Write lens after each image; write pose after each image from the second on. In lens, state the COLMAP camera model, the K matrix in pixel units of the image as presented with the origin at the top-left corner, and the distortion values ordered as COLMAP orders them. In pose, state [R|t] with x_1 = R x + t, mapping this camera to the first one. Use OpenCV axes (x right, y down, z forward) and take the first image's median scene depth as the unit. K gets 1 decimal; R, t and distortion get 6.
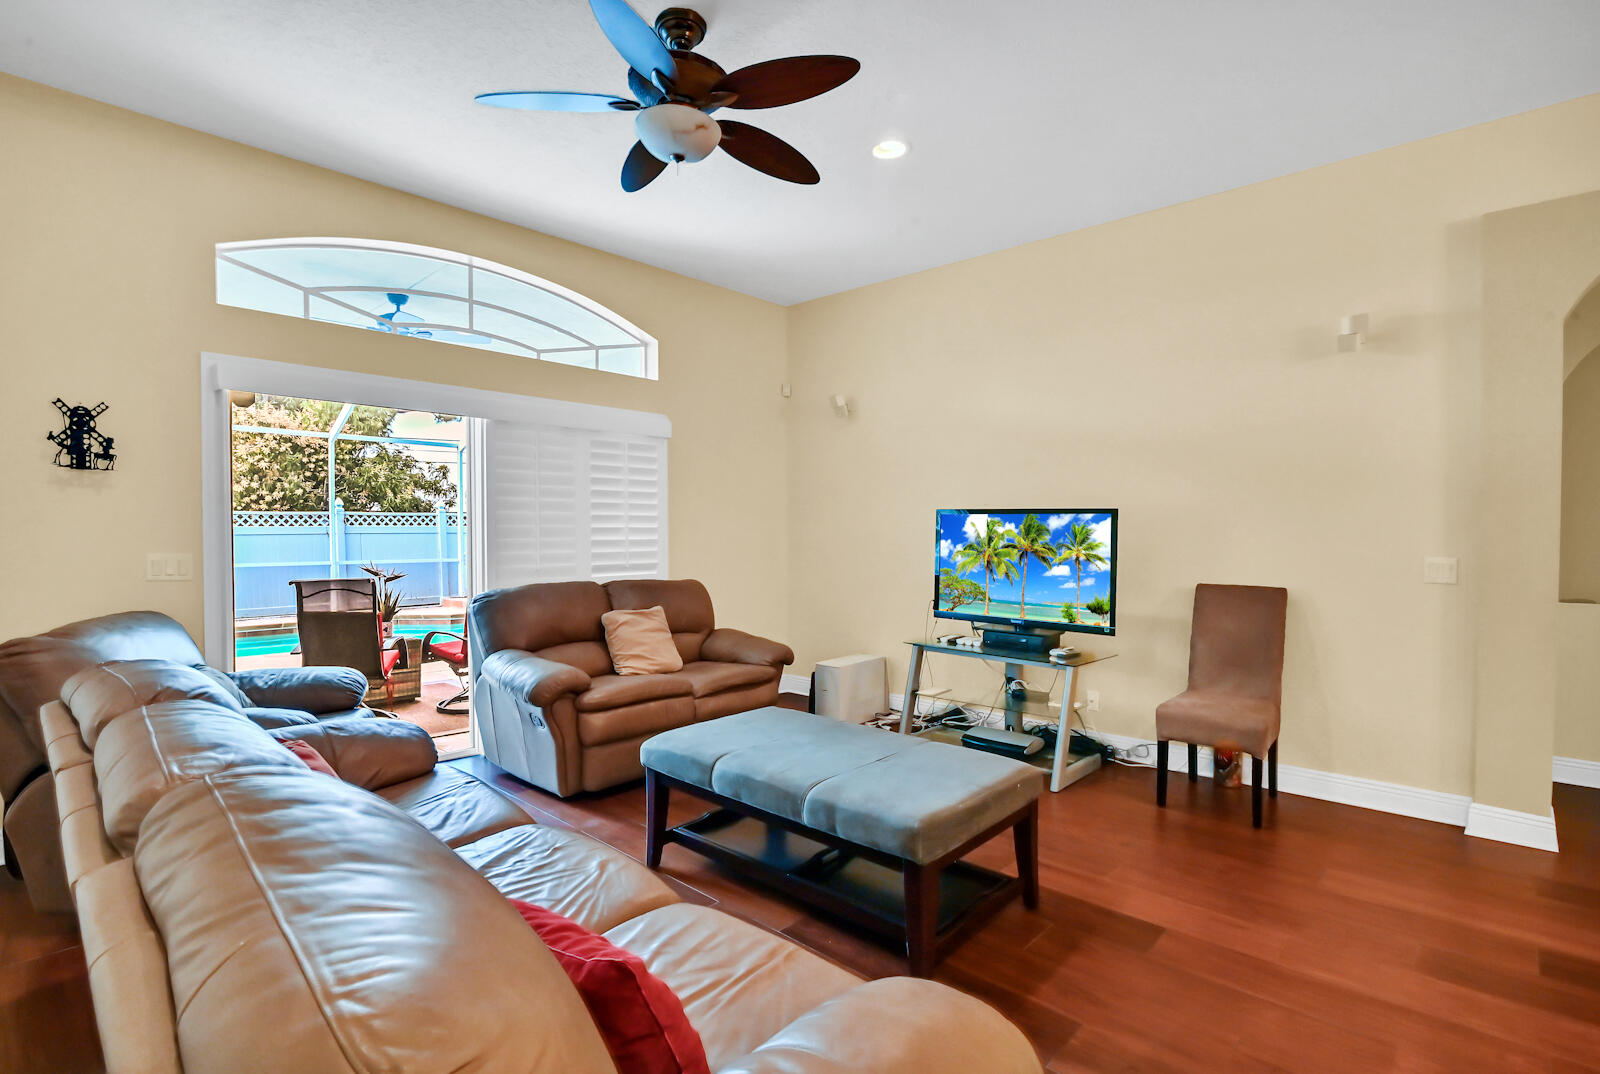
lens RADIAL K [[788.1, 0, 800.1], [0, 788.1, 538.2], [0, 0, 1]] dist [0.003076, 0.000139]
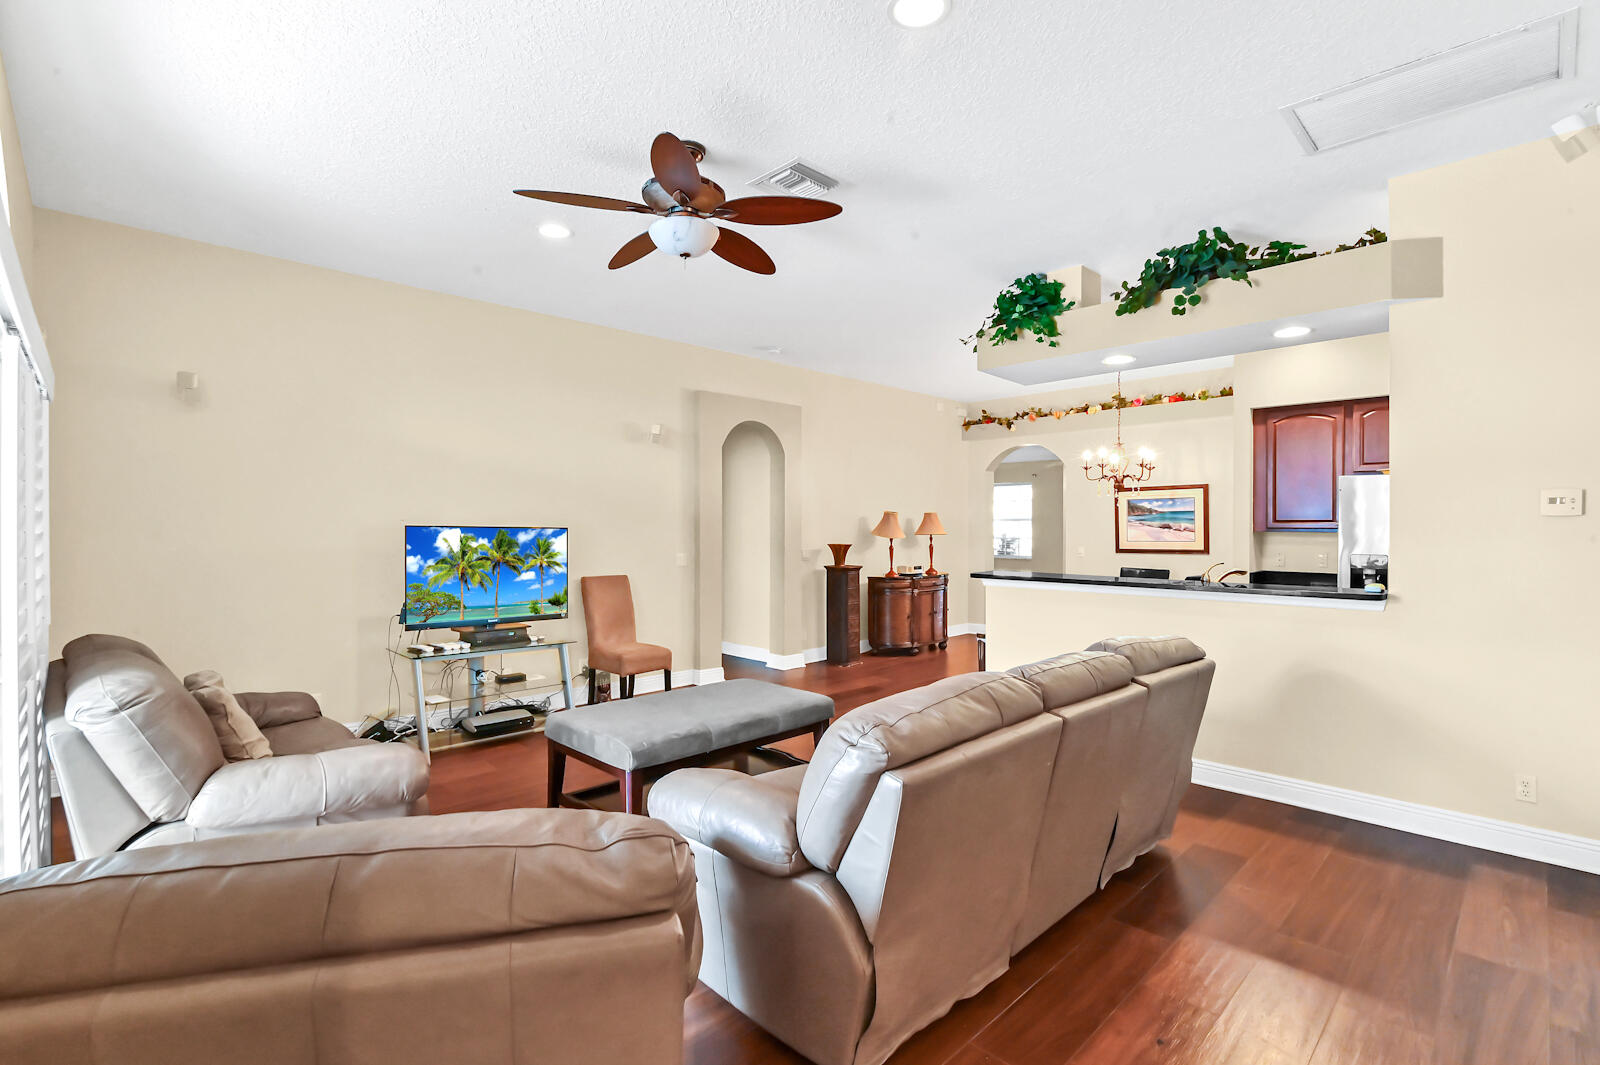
lens RADIAL K [[739.0, 0, 793.5], [0, 739.0, 527.9], [0, 0, 1]] dist [0.000293, 0.000104]
pose [[0.028903, -0.003288, 0.999577, -0.808969], [0.013343, 0.999907, 0.002904, -0.031907], [-0.999493, 0.013253, 0.028944, 0.512780]]
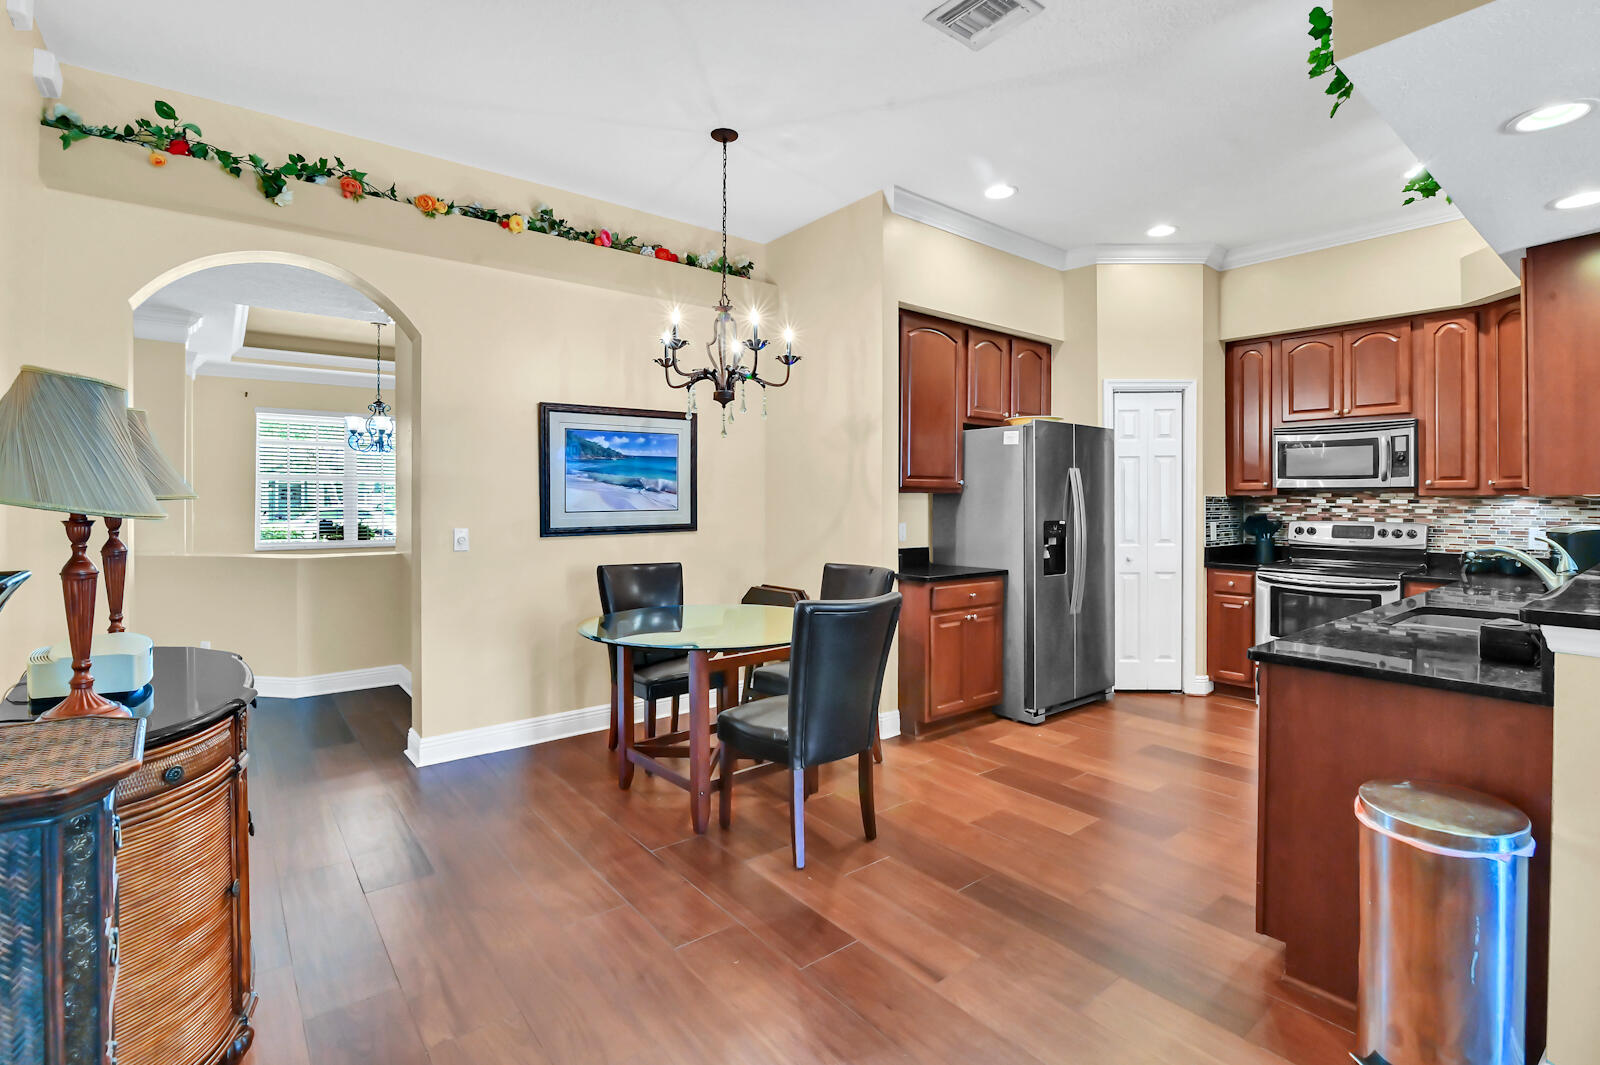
lens RADIAL K [[739.6, 0, 816.1], [0, 739.6, 502.1], [0, 0, 1]] dist [-0.019001, 0.001284]
pose [[-0.991301, -0.006062, 0.131478, 0.706310], [-0.003852, 0.999847, 0.017055, -0.010625], [-0.131561, 0.016401, -0.991172, 0.605120]]
